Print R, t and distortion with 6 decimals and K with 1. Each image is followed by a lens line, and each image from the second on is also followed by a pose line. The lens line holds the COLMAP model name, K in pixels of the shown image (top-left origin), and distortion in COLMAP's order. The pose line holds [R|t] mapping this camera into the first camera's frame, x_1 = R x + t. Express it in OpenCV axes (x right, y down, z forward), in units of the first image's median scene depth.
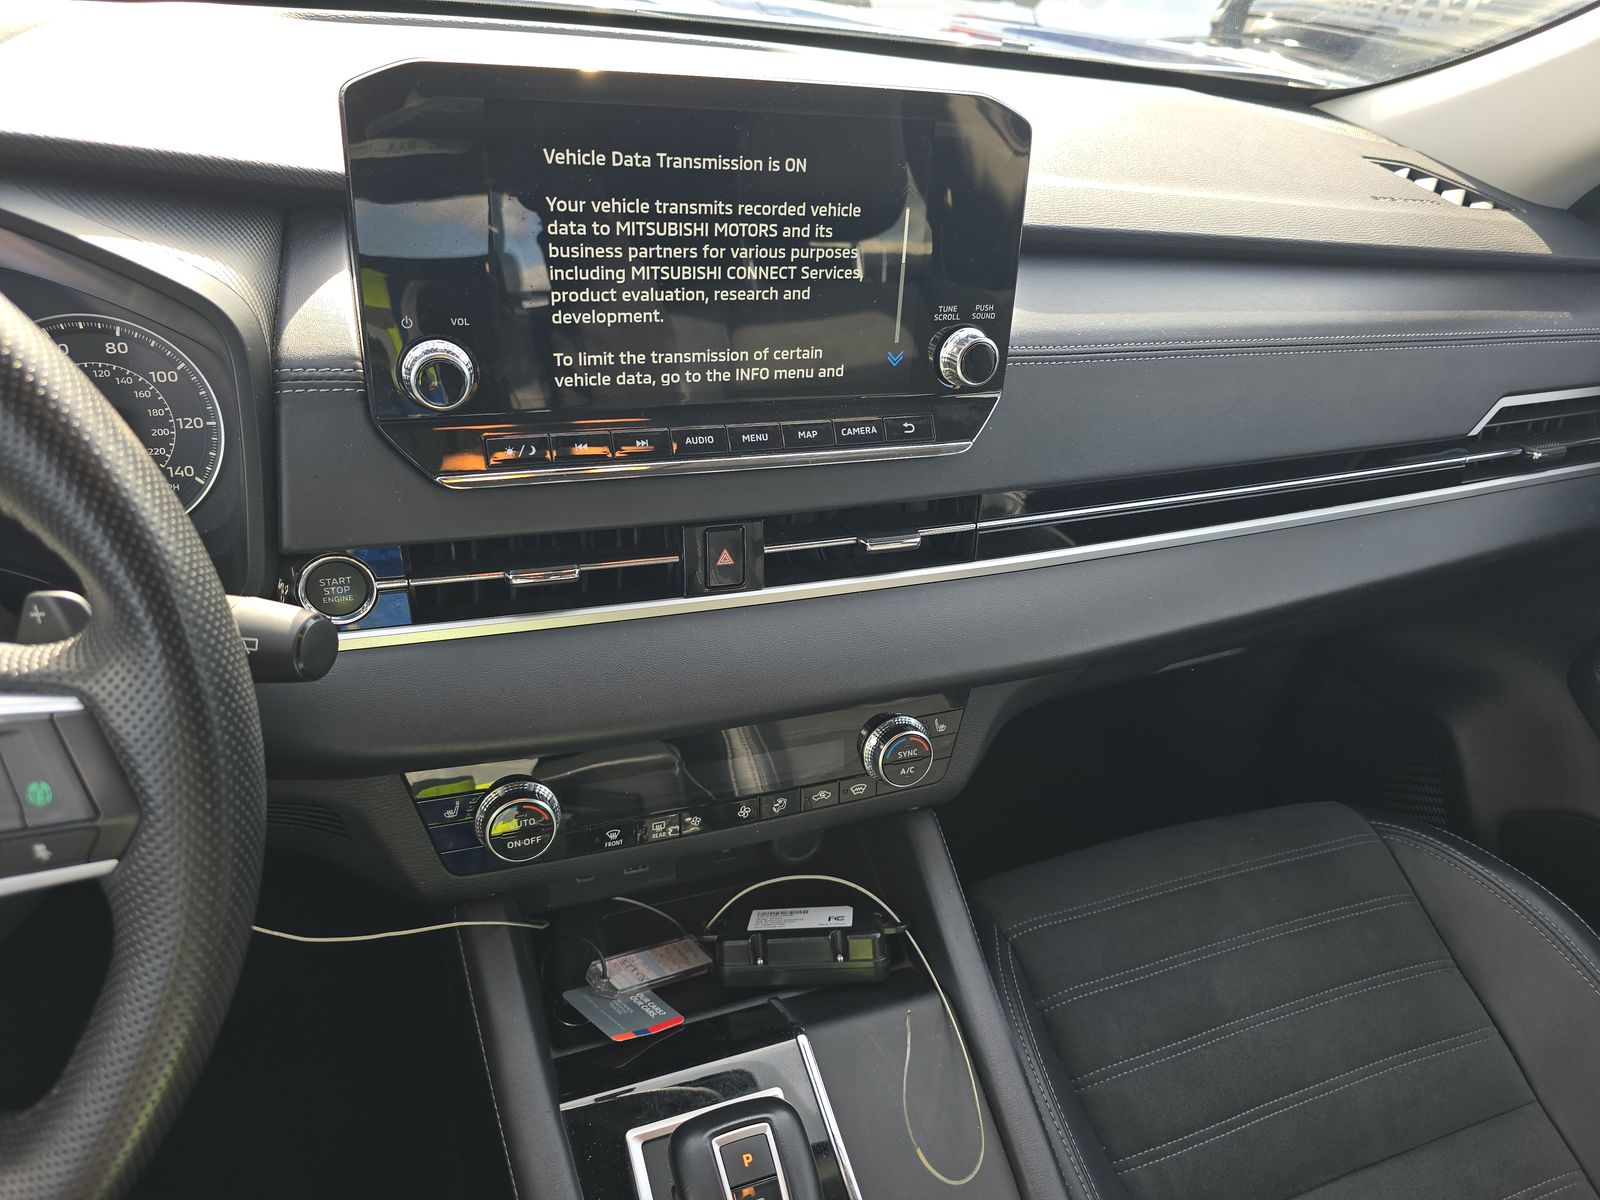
lens RADIAL K [[1075.6, 0, 794.0], [0, 1075.6, 605.5], [0, 0, 1]] dist [0.002058, -0.024504]
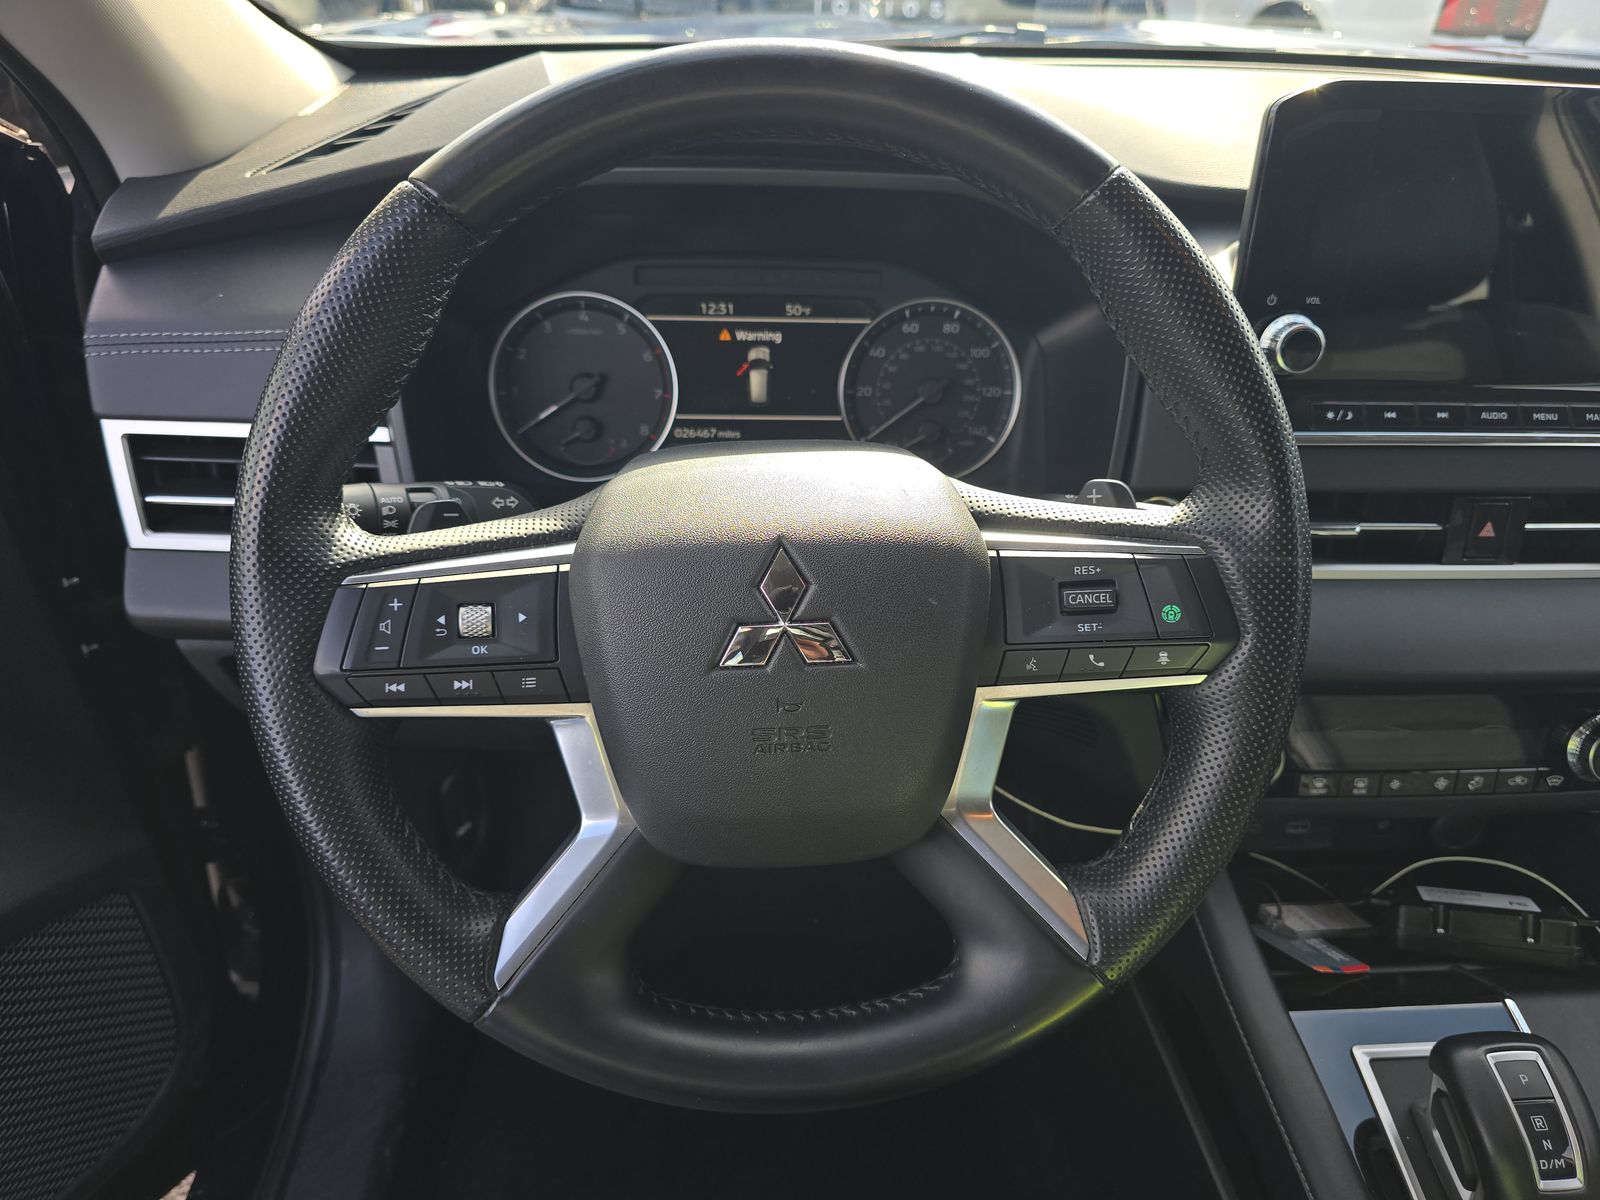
lens RADIAL K [[1075.6, 0, 801.1], [0, 1075.6, 606.6], [0, 0, 1]] dist [0.002058, -0.024504]
pose [[0.943919, 0.088773, -0.318019, -0.359979], [-0.101002, 0.994640, -0.022137, 0.122598], [0.314349, 0.053016, 0.947826, -0.214553]]
